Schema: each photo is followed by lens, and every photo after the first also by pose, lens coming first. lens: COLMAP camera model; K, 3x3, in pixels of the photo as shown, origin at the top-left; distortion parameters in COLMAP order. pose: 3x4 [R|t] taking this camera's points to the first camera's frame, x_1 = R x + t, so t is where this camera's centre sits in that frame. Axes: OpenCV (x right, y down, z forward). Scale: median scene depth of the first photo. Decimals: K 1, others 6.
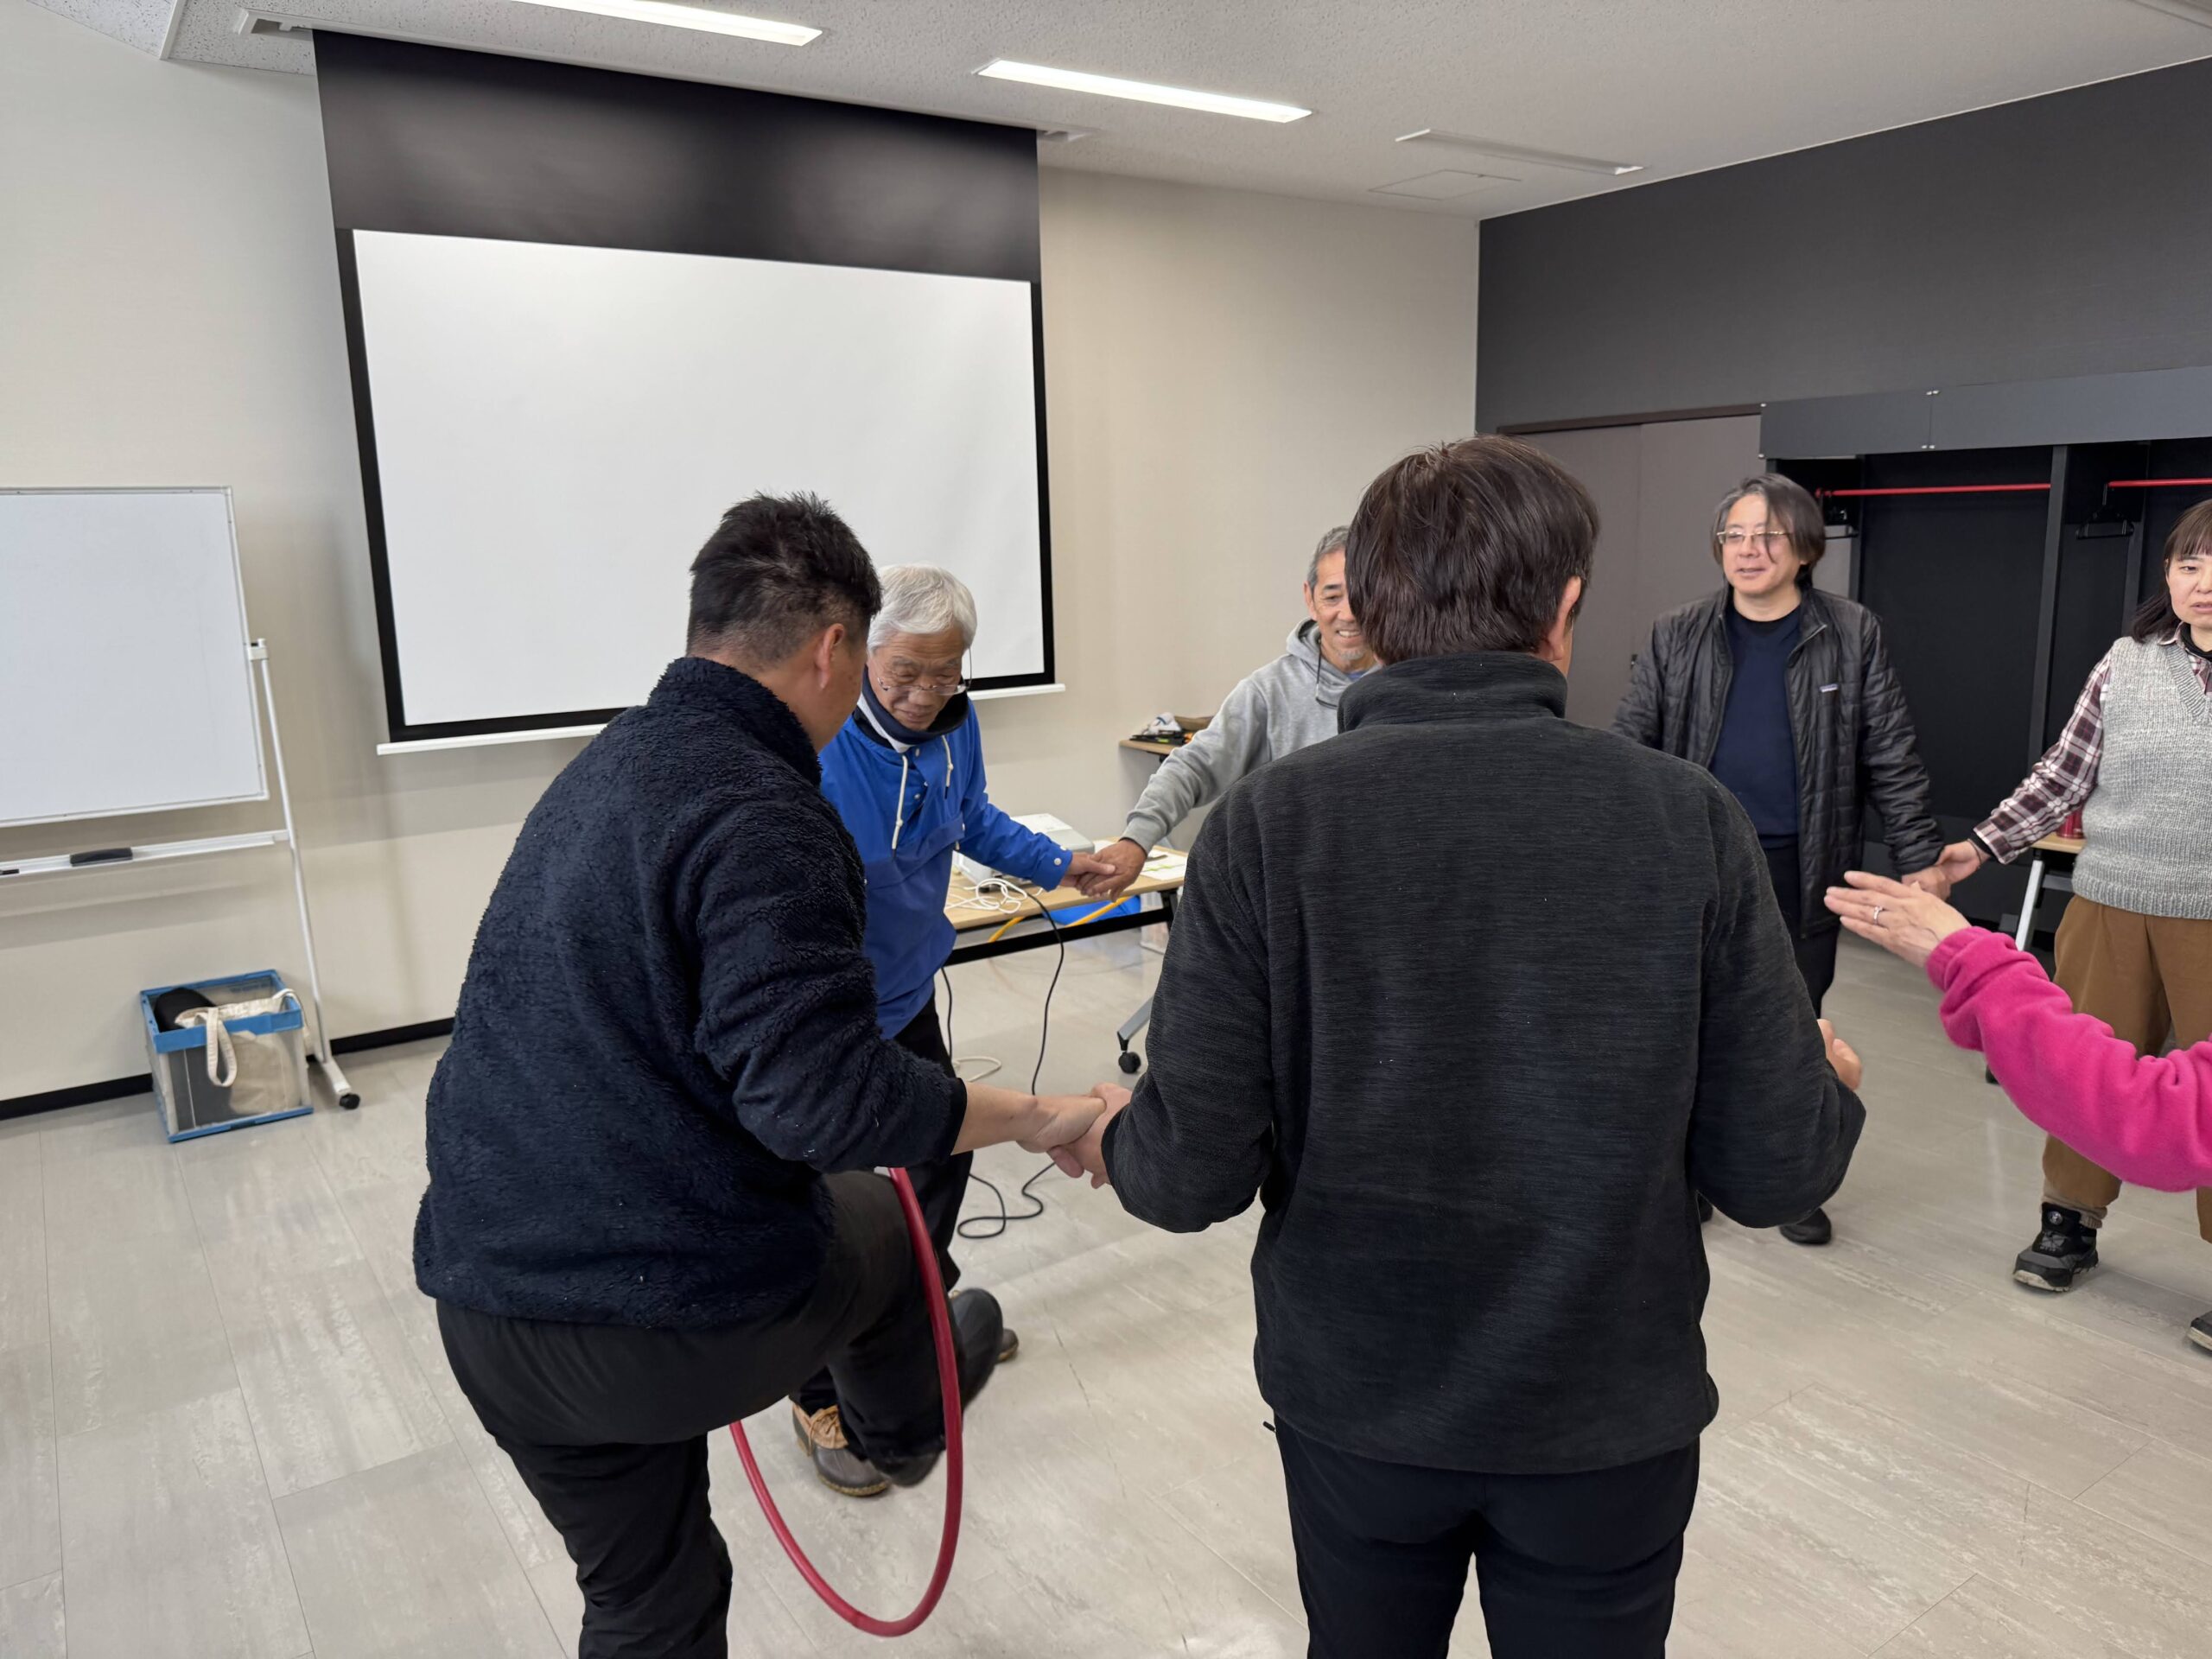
lens RADIAL K [[1554.3, 0, 1106.0], [0, 1554.3, 829.5], [0, 0, 1]] dist [0.032991, -0.035492]
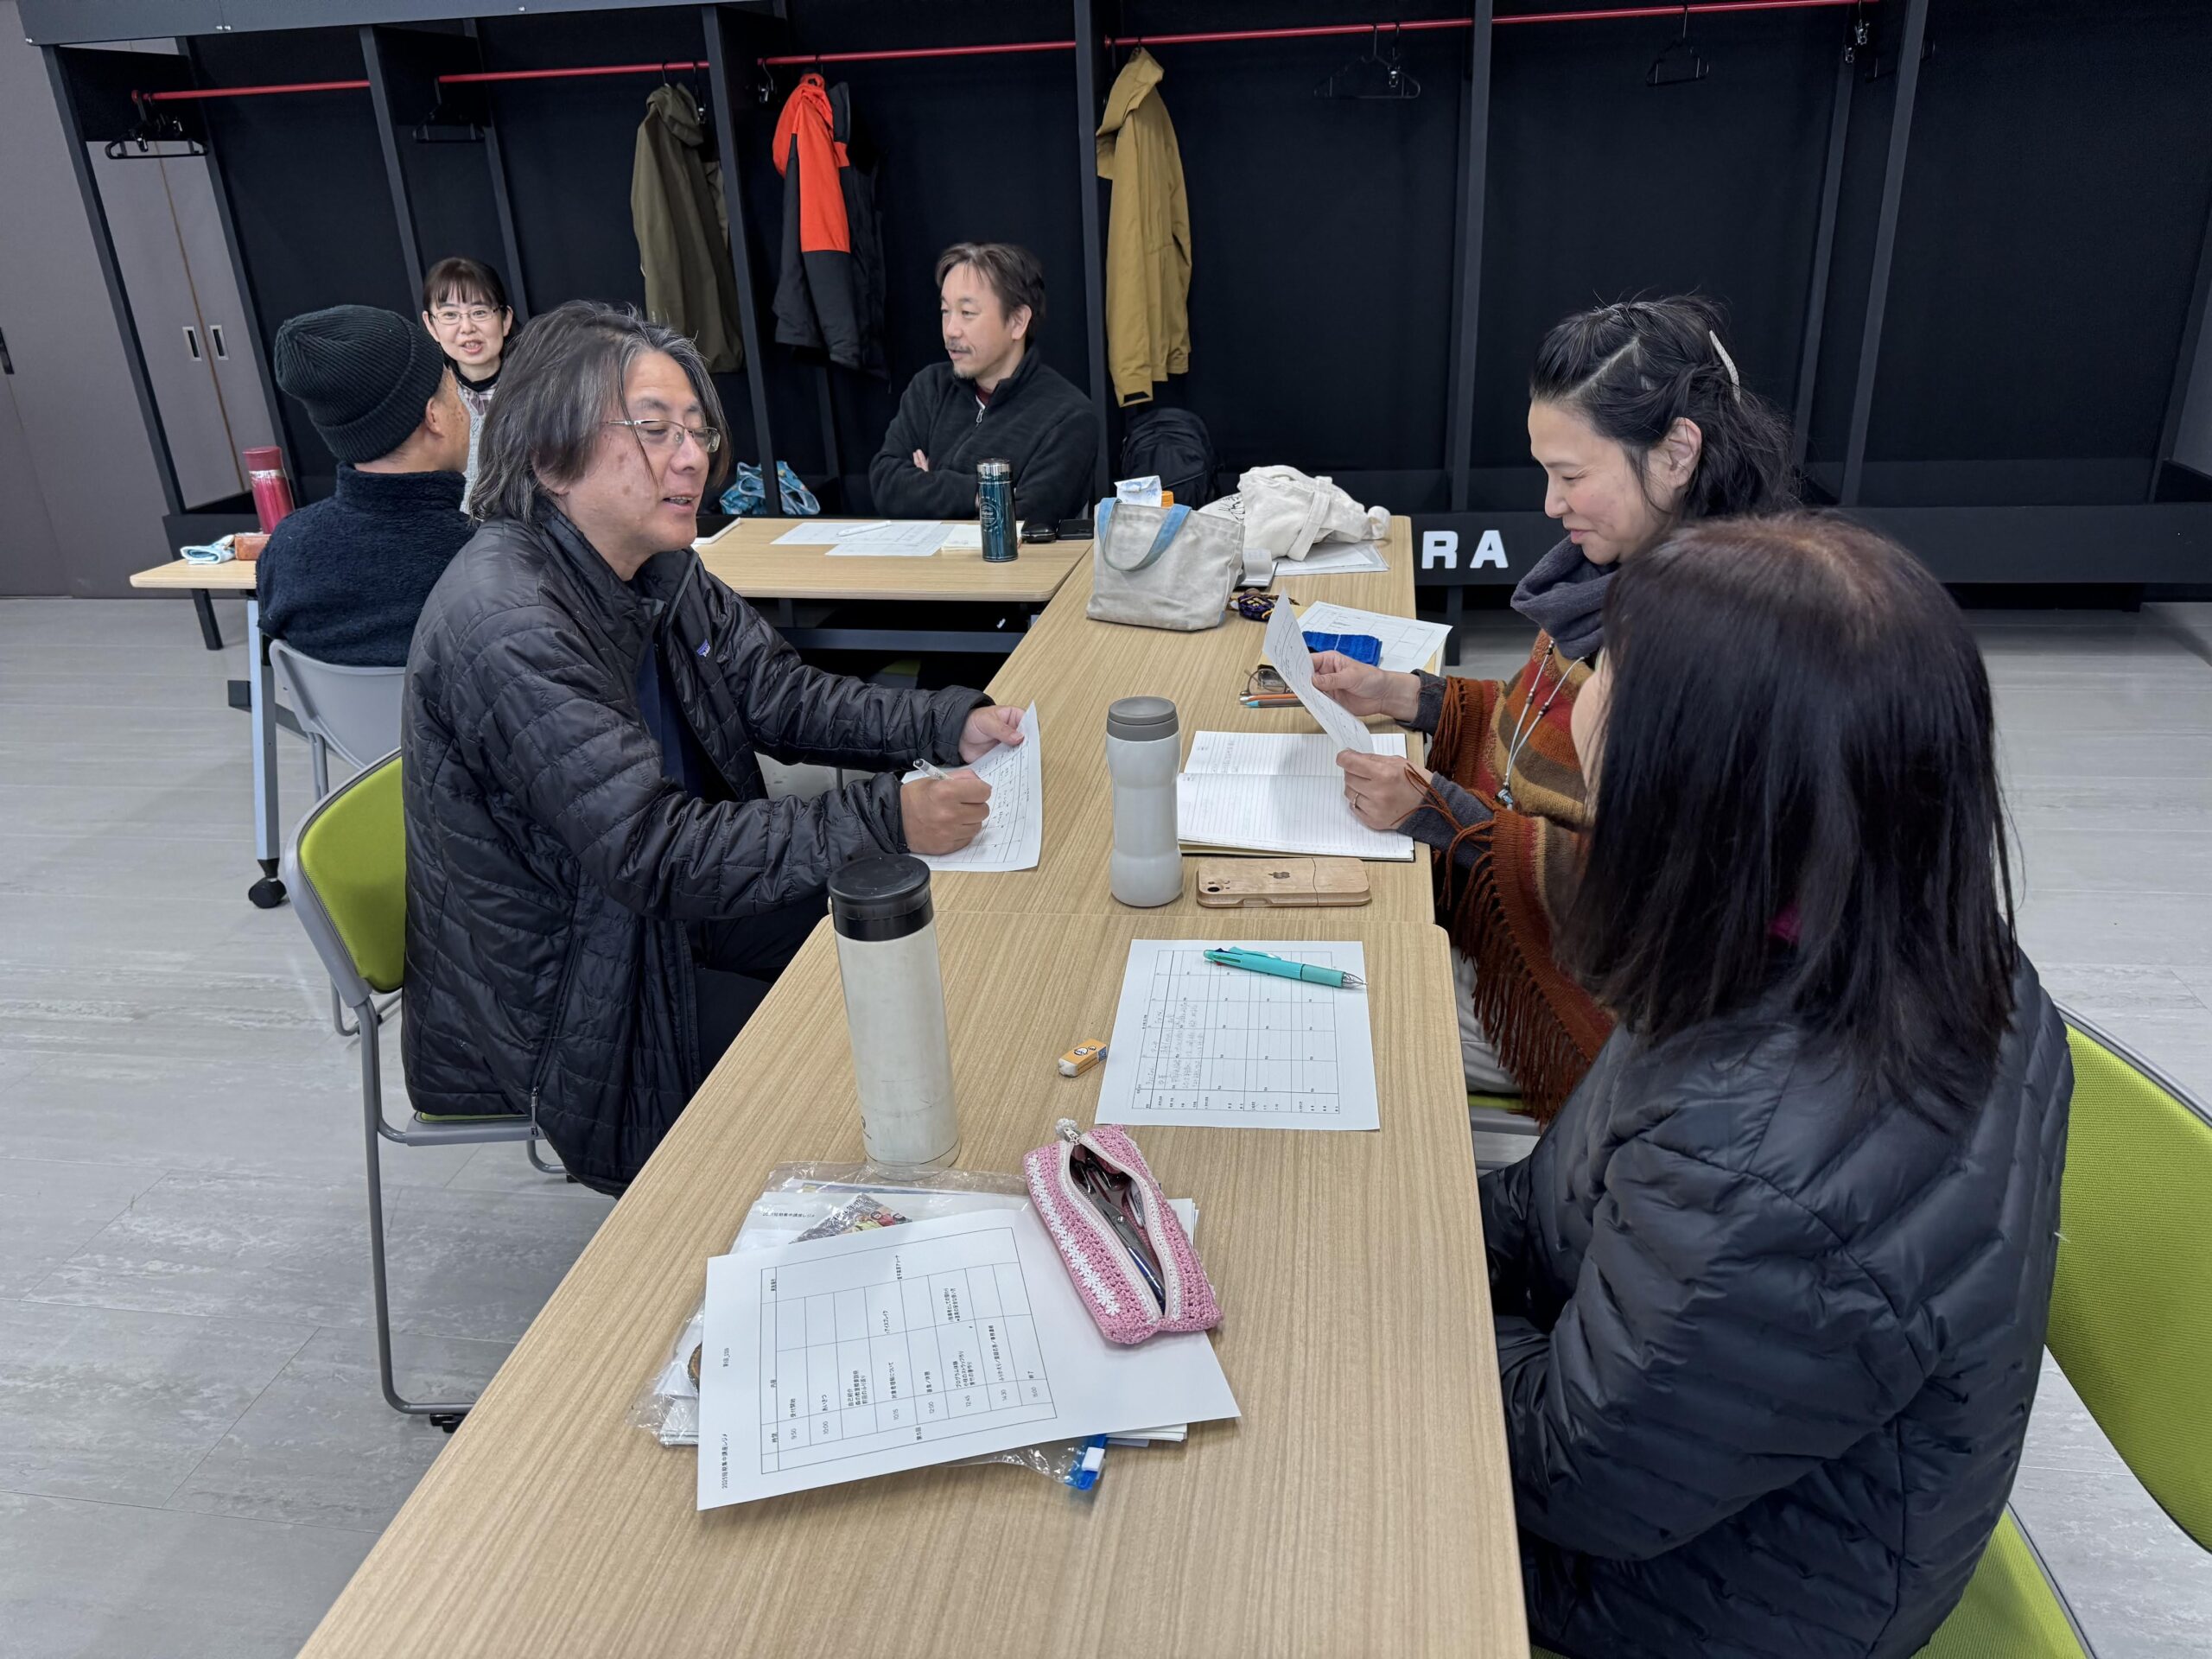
lens RADIAL K [[1554.3, 0, 1106.0], [0, 1554.3, 829.5], [0, 0, 1]] dist [0.032991, -0.035492]
pose [[0.689206, -0.286378, 0.665570, 0.312061], [0.166287, 0.956576, 0.239398, 0.075609], [-0.705226, -0.054319, 0.706899, 0.105103]]
